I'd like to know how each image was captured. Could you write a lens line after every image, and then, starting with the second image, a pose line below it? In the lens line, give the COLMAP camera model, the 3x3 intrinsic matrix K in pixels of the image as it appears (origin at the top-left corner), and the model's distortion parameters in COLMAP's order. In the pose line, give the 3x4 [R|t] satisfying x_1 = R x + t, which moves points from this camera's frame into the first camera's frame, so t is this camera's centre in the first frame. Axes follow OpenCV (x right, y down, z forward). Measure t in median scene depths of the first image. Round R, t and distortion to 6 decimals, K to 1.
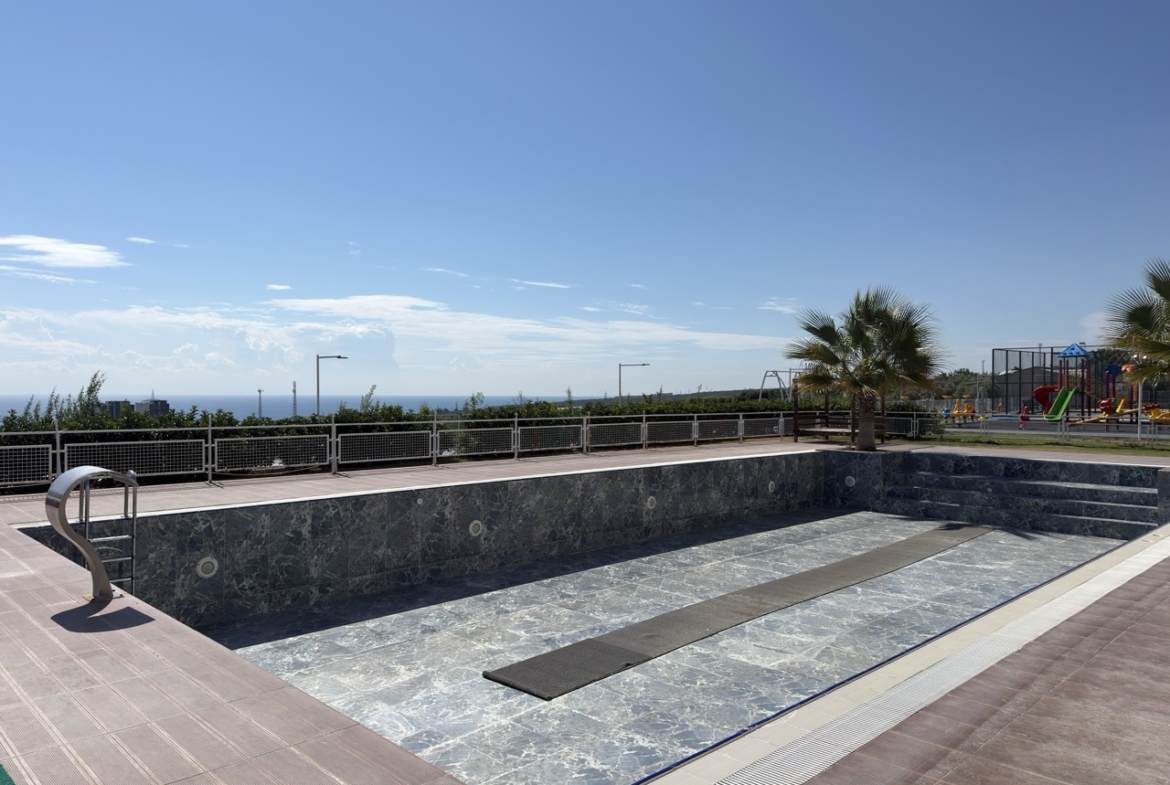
lens RADIAL K [[822.3, 0, 584.2], [0, 822.3, 391.6], [0, 0, 1]] dist [0.066287, -0.081472]
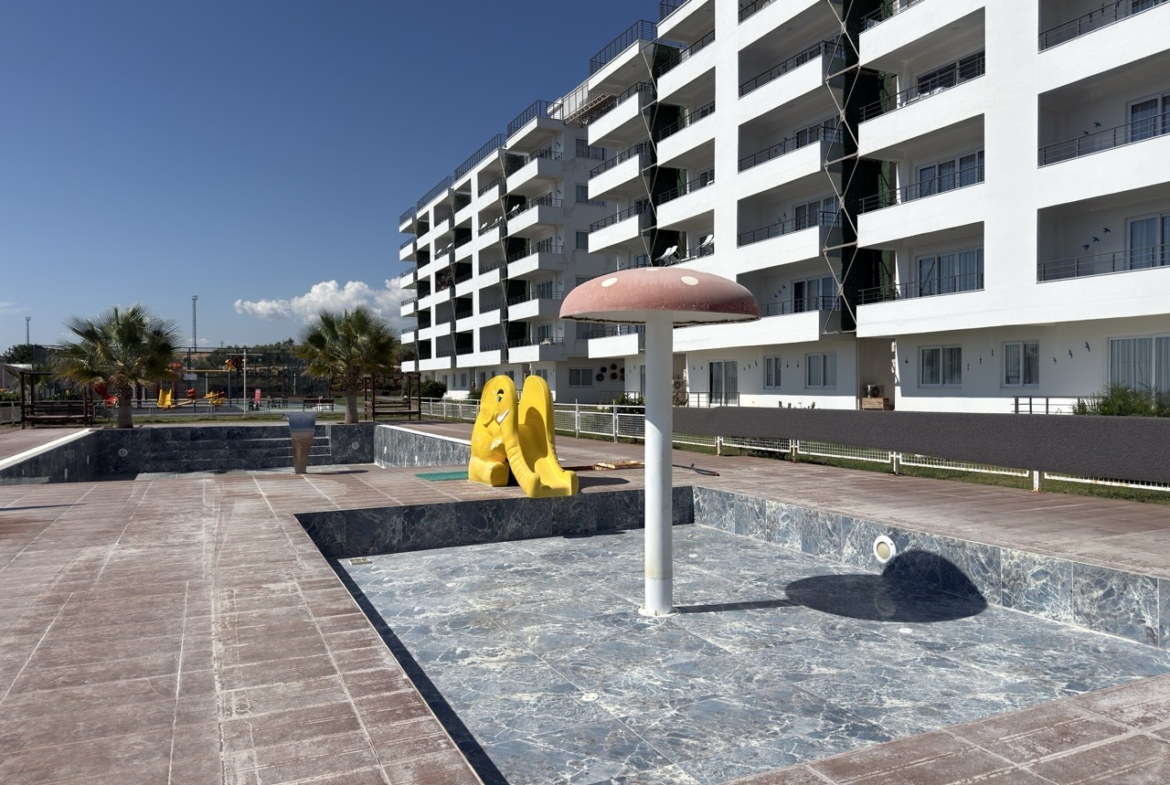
lens RADIAL K [[822.3, 0, 585.4], [0, 822.3, 389.5], [0, 0, 1]] dist [0.066287, -0.081472]
pose [[0.336076, -0.010768, 0.941773, -0.699266], [0.000751, 0.999937, 0.011164, -0.004014], [-0.941834, -0.003044, 0.336063, -0.122506]]
